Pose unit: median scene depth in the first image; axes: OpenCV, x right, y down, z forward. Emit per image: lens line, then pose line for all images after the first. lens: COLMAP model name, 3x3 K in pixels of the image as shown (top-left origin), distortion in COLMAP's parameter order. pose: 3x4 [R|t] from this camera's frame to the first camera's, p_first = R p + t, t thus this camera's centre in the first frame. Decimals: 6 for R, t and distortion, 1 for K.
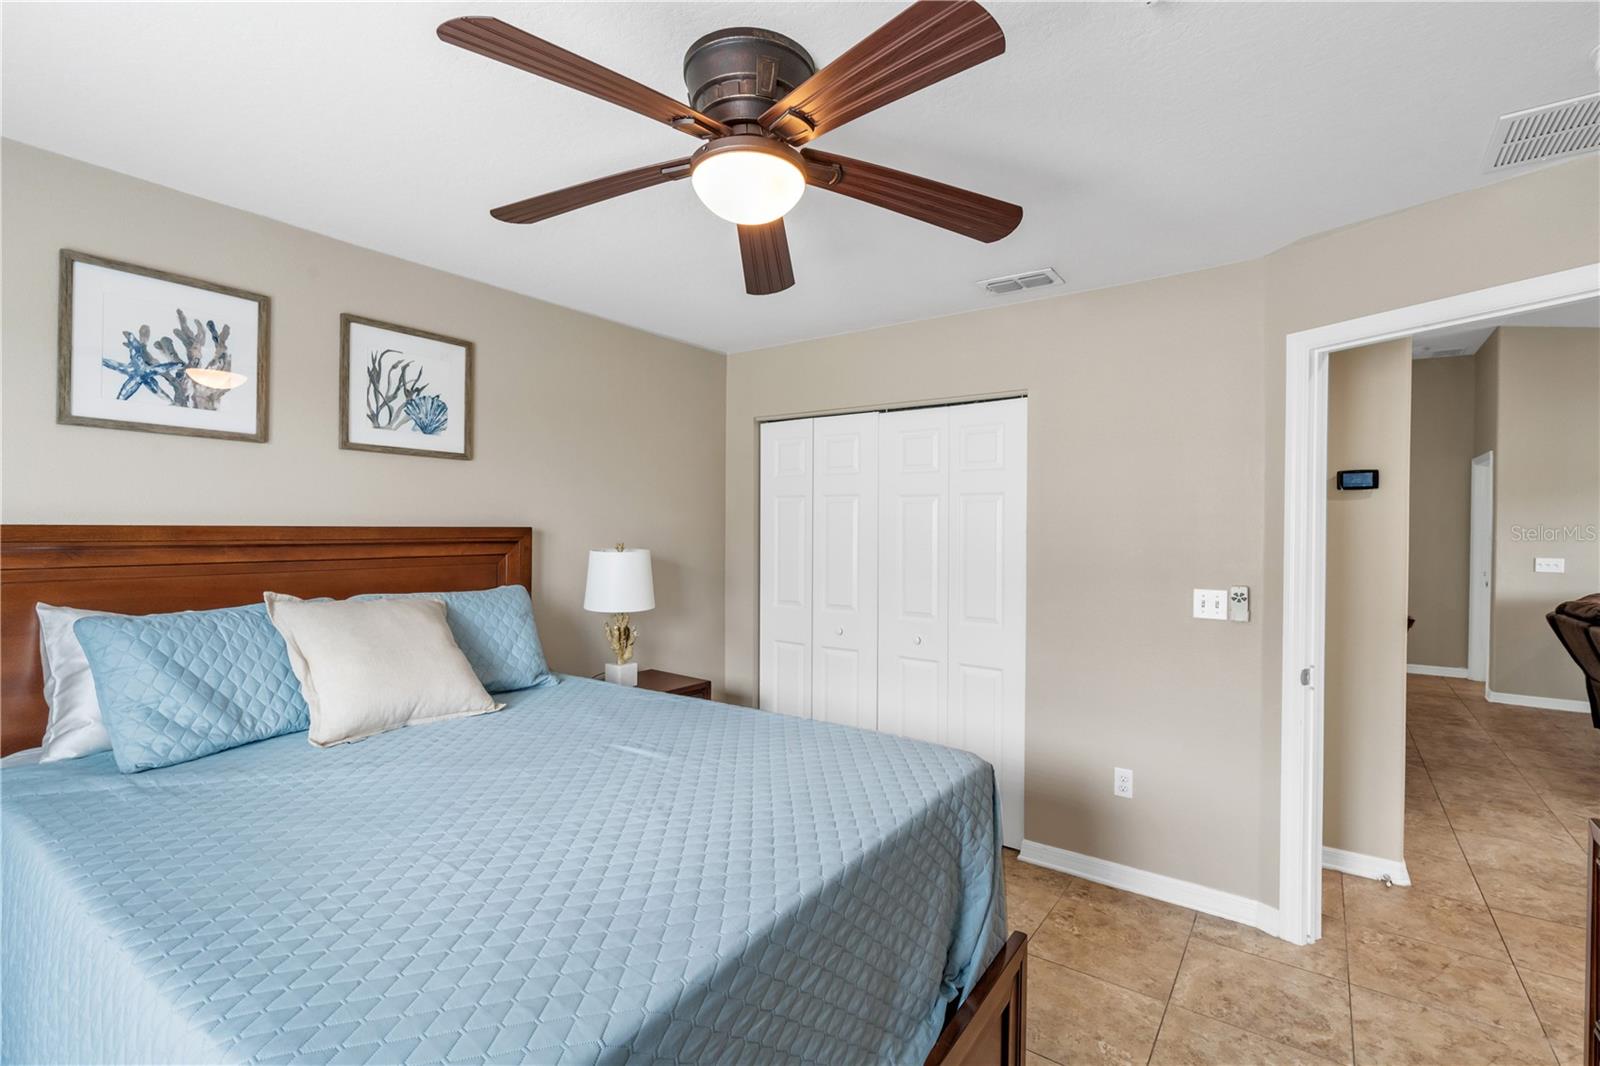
lens RADIAL K [[732.1, 0, 791.2], [0, 732.1, 540.7], [0, 0, 1]] dist [-0.002518, 0.001546]
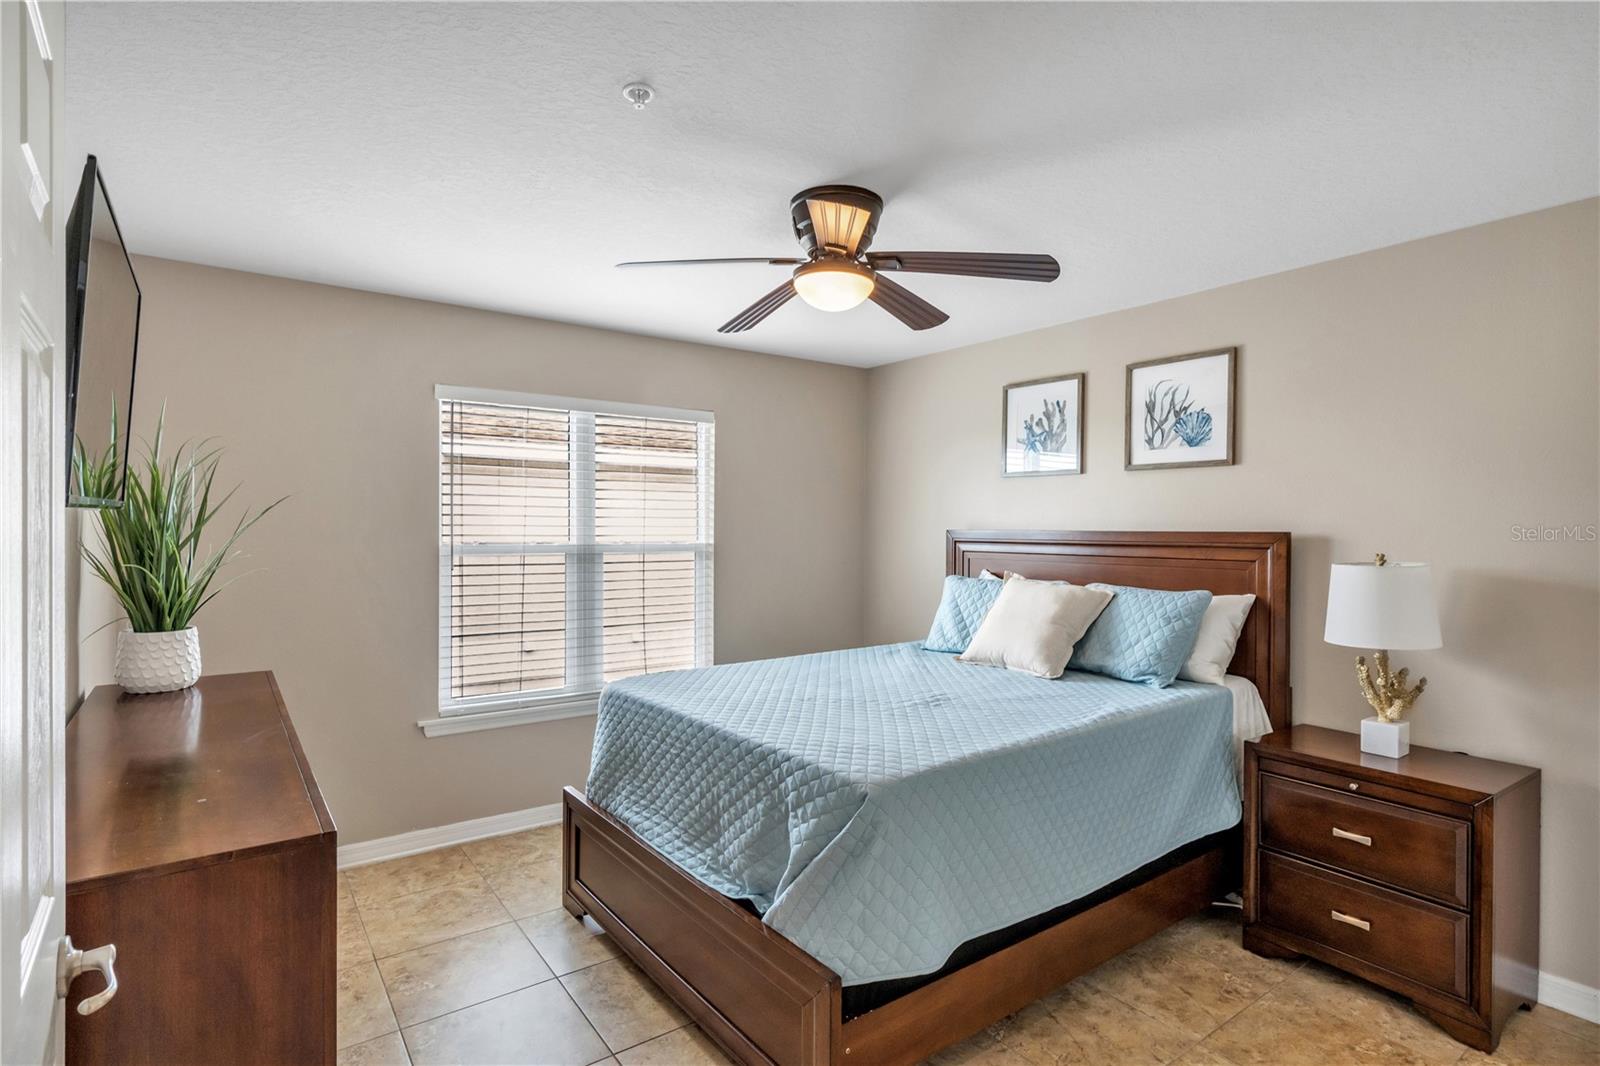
lens RADIAL K [[809.5, 0, 794.6], [0, 809.5, 525.7], [0, 0, 1]] dist [0.010576, -0.000599]
pose [[-0.316093, -0.005995, -0.948709, 0.892048], [-0.020186, 0.999796, 0.000407, -0.017075], [0.948513, 0.019279, -0.316150, 0.871527]]
